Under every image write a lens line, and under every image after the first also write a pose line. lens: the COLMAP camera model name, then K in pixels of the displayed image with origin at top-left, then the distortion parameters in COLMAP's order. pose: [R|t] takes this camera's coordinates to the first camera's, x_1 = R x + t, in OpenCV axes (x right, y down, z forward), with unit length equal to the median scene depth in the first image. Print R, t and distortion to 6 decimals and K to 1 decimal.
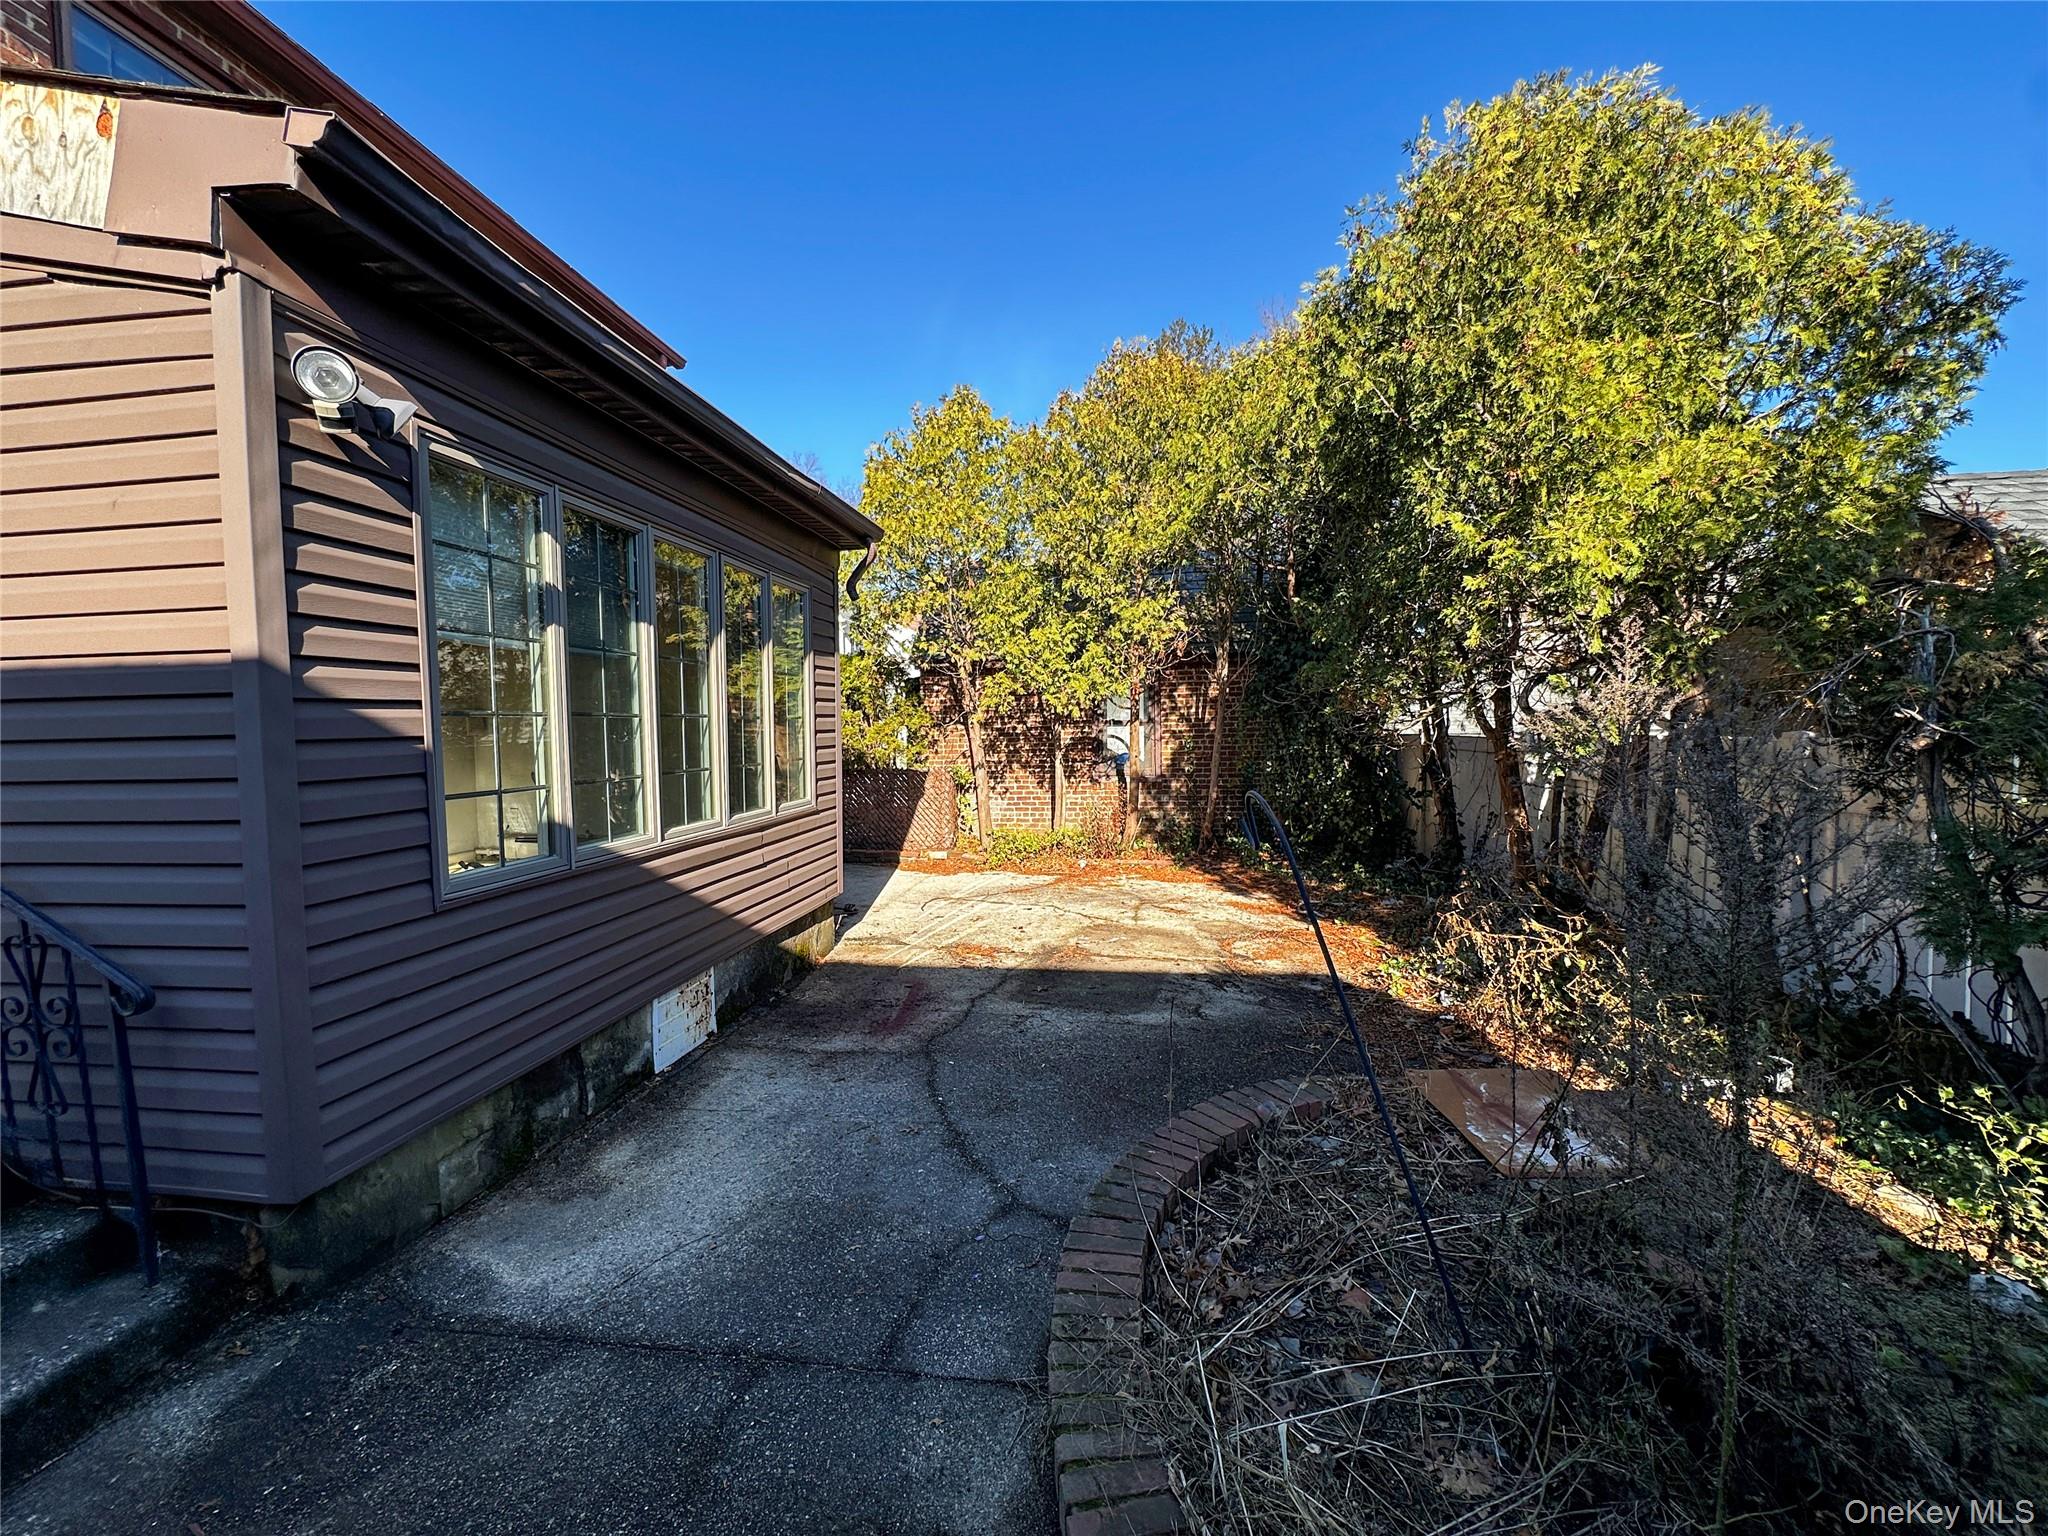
lens RADIAL K [[816.0, 0, 1019.9], [0, 816.0, 767.4], [0, 0, 1]] dist [-0.002481, 0.000098]
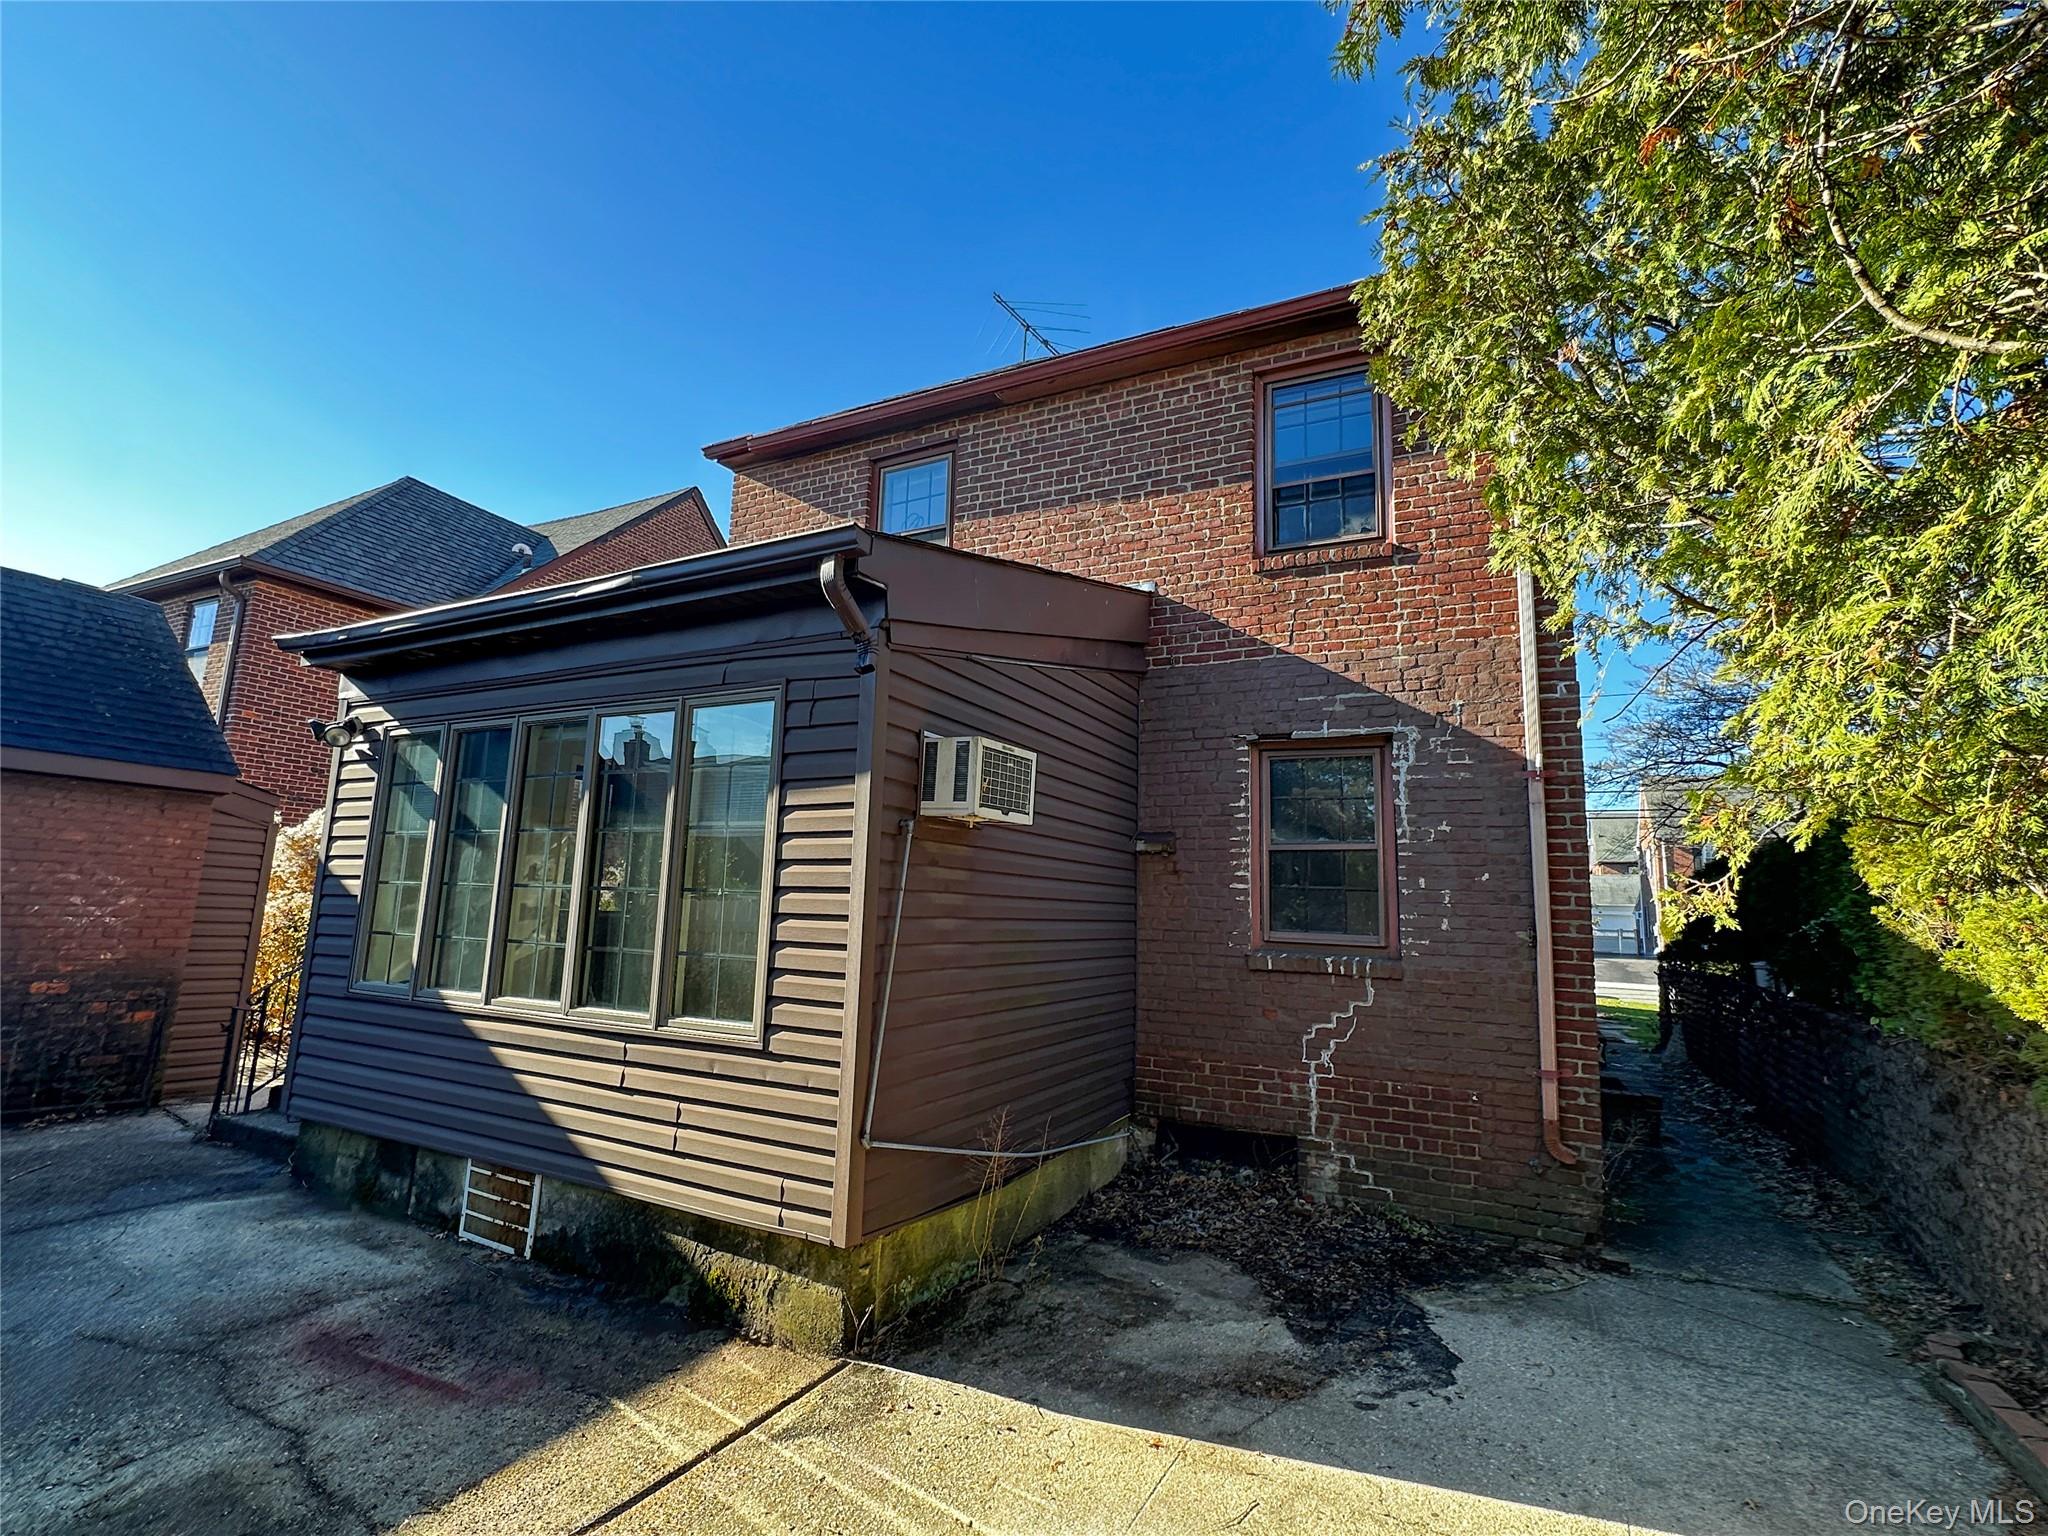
lens RADIAL K [[949.4, 0, 1024.0], [0, 949.4, 768.0], [0, 0, 1]] dist [0.000162, 0.000933]
pose [[-0.329844, -0.142260, -0.933255, 0.525690], [-0.078530, 0.989289, -0.123047, -0.117110], [0.940764, 0.032702, -0.337482, 2.077741]]
